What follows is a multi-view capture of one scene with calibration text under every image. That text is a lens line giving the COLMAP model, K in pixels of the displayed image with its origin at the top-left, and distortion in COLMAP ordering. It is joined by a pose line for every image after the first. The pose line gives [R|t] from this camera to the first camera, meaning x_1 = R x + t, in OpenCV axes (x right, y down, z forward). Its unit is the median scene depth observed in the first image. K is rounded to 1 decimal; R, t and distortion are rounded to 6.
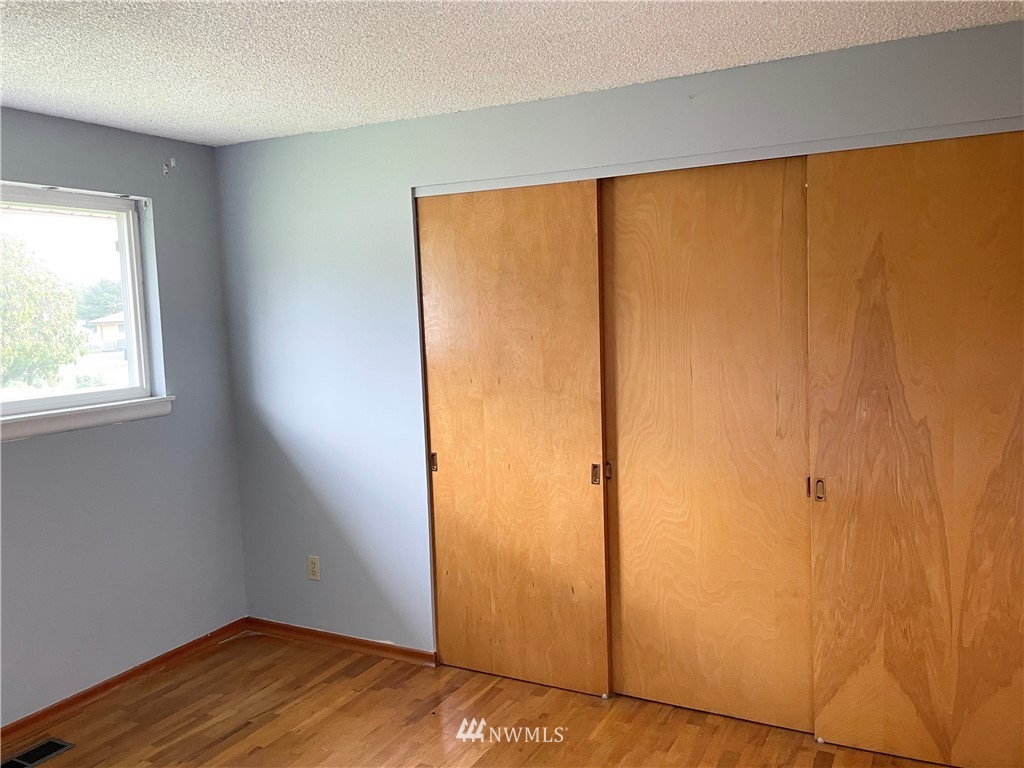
lens RADIAL K [[844.7, 0, 511.5], [0, 844.7, 375.0], [0, 0, 1]] dist [0.099670, -0.138505]
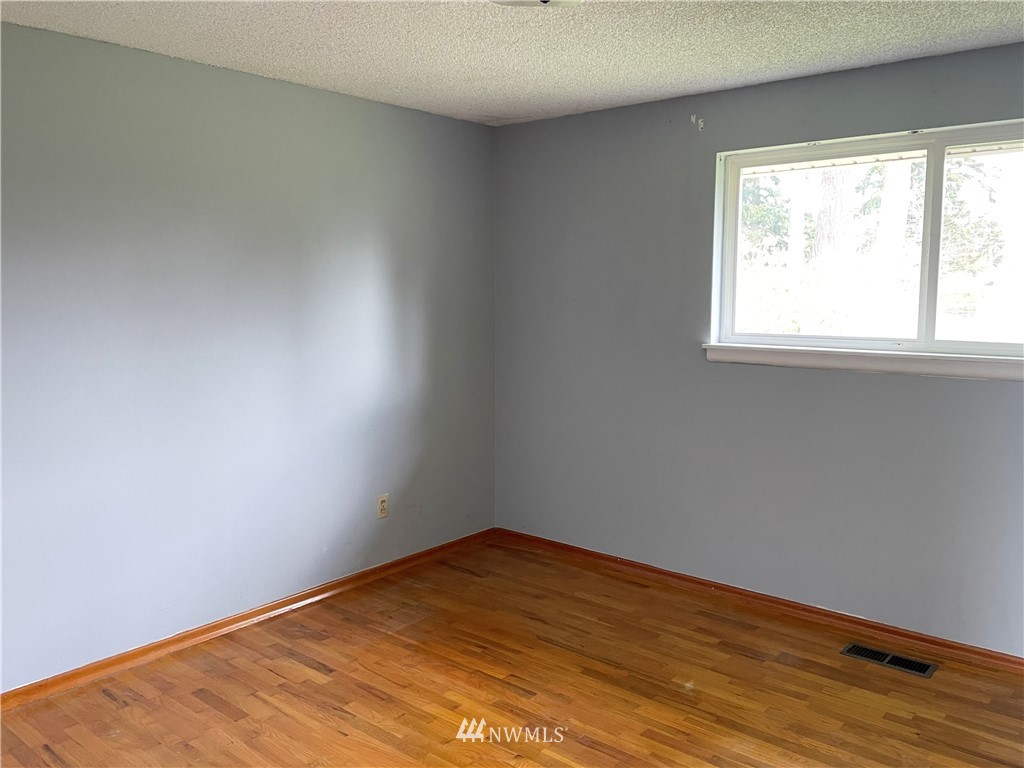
lens RADIAL K [[844.7, 0, 511.5], [0, 844.7, 375.0], [0, 0, 1]] dist [0.099670, -0.138505]
pose [[-0.224870, 0.138839, -0.964447, 0.543385], [-0.077059, 0.984162, 0.159645, -0.050737], [0.971337, 0.110218, -0.210609, 0.689145]]
